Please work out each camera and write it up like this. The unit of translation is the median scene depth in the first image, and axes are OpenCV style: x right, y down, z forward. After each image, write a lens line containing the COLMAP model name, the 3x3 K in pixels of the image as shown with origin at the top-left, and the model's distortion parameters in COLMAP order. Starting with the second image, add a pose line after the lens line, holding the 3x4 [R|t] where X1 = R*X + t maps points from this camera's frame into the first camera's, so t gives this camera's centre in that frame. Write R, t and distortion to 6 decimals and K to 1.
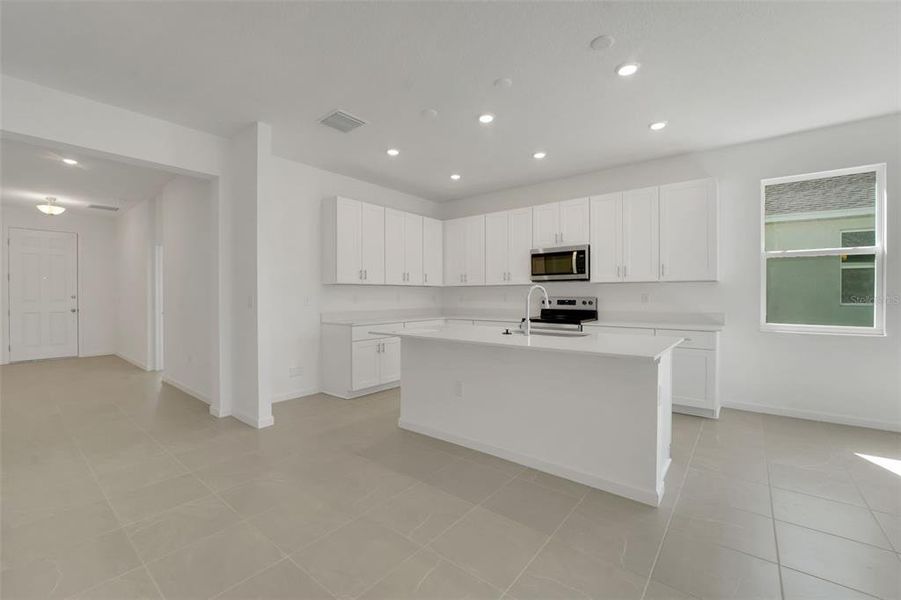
lens RADIAL K [[387.4, 0, 442.8], [0, 387.4, 289.1], [0, 0, 1]] dist [-0.000284, -0.001097]
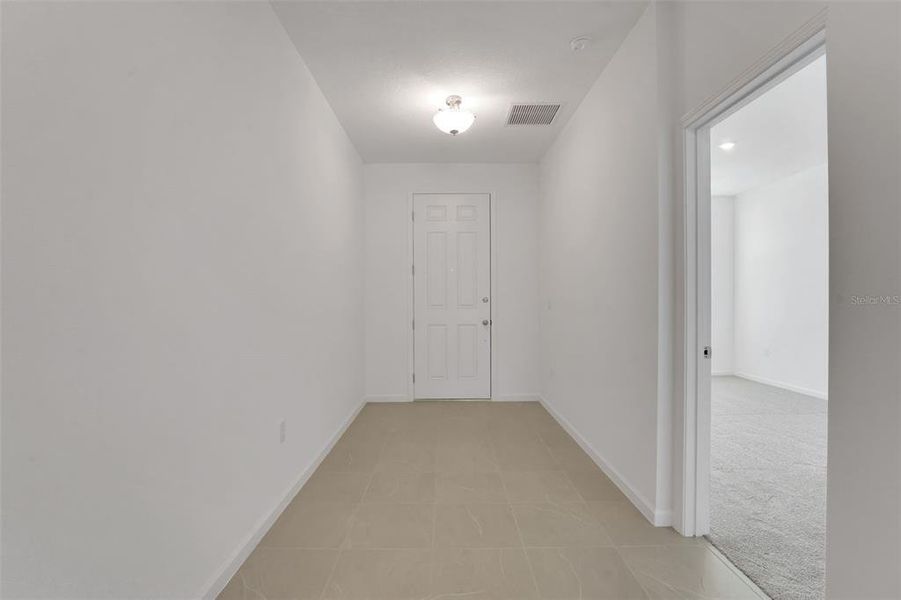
lens RADIAL K [[387.4, 0, 432.8], [0, 387.4, 300.7], [0, 0, 1]] dist [-0.000284, -0.001097]
pose [[0.630323, 0.003855, -0.776323, -0.568245], [0.003110, 0.999967, 0.007491, 0.016859], [0.776327, -0.007136, 0.630290, 0.588056]]
